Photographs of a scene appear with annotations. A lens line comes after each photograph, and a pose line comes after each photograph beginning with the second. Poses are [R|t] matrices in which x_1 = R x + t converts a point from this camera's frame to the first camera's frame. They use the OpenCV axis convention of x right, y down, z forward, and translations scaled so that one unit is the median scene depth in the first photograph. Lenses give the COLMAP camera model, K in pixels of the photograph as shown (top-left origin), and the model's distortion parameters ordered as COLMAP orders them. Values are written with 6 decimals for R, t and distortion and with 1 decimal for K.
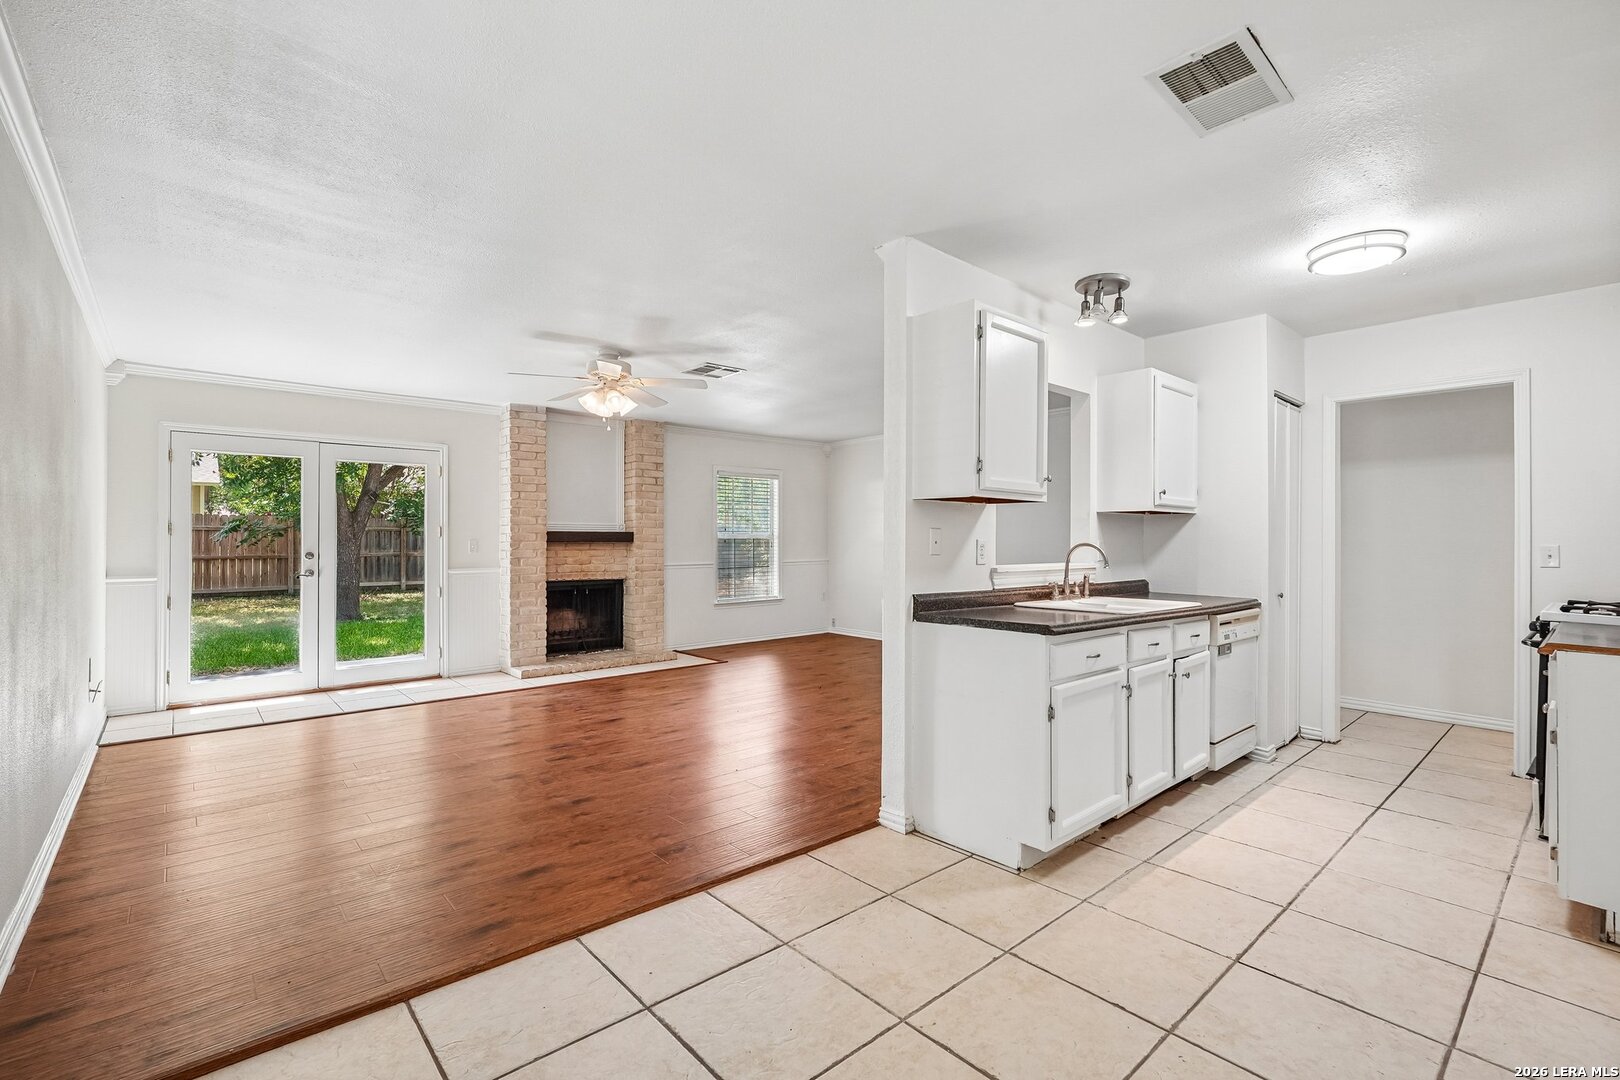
lens RADIAL K [[732.5, 0, 810.6], [0, 732.5, 526.4], [0, 0, 1]] dist [0.002751, 0.000734]
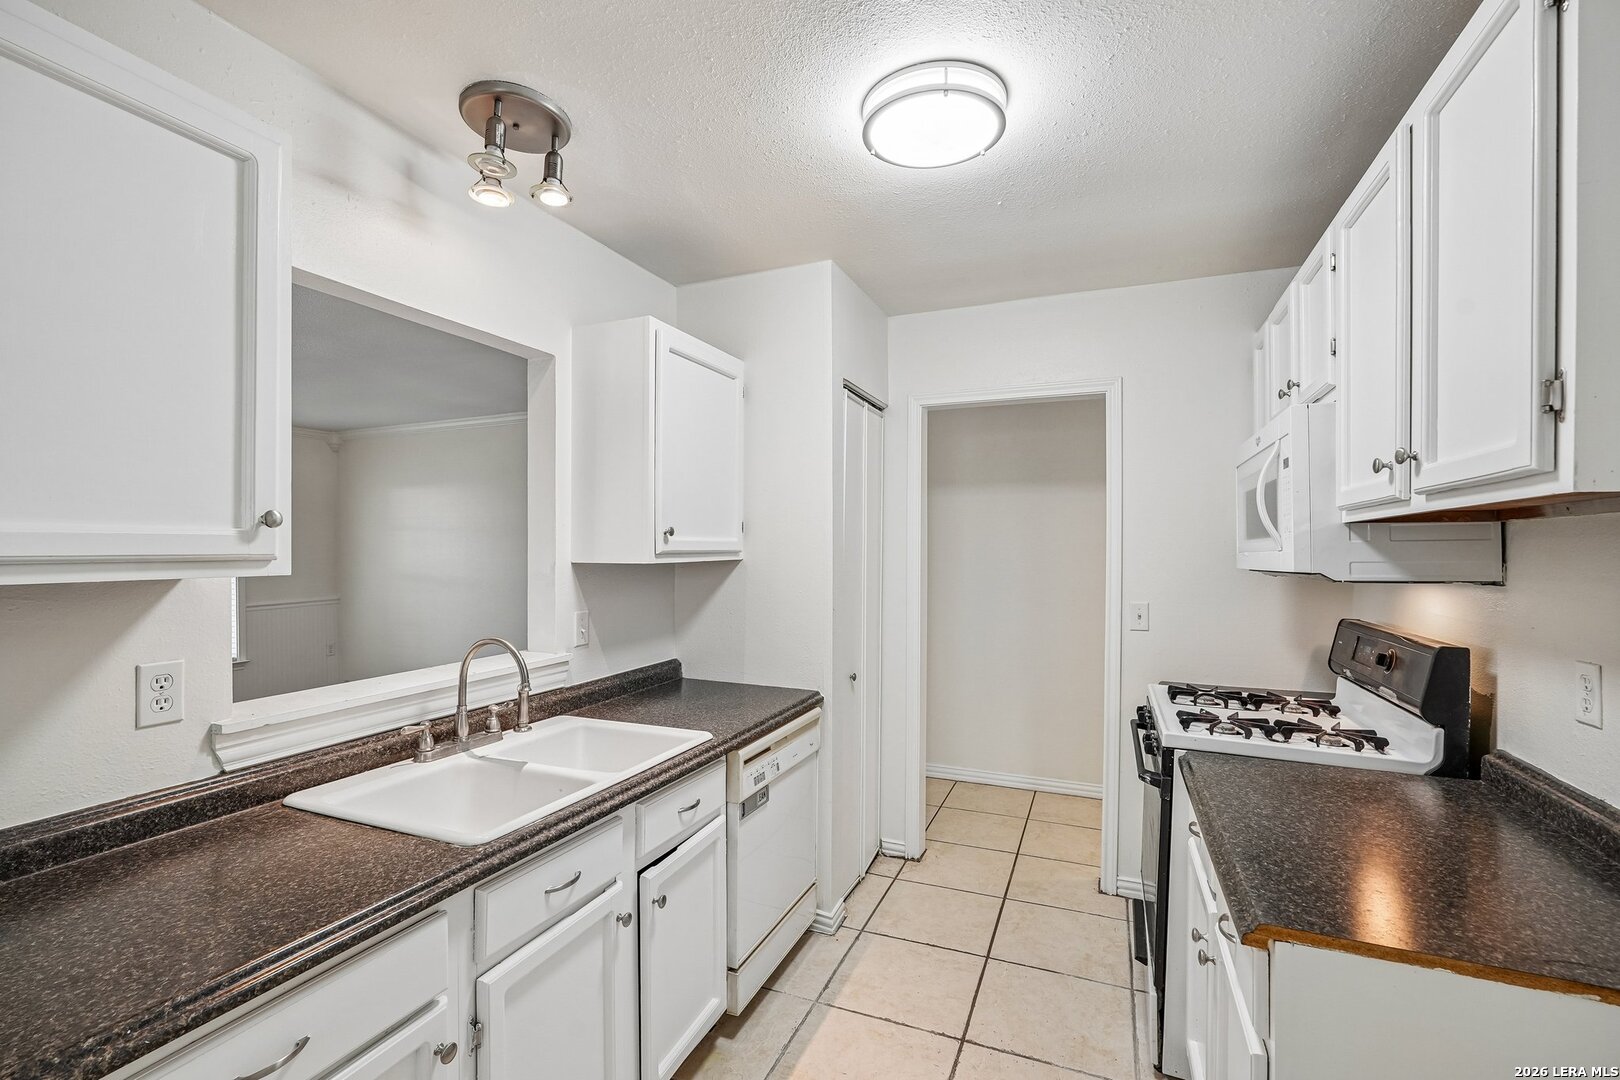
lens RADIAL K [[719.4, 0, 810.0], [0, 719.4, 540.0], [0, 0, 1]] dist [0.000121, 0.000075]
pose [[0.905577, -0.004100, 0.424162, 0.304219], [-0.001454, 0.999917, 0.012769, -0.042747], [-0.424179, -0.012180, 0.905496, 0.387928]]
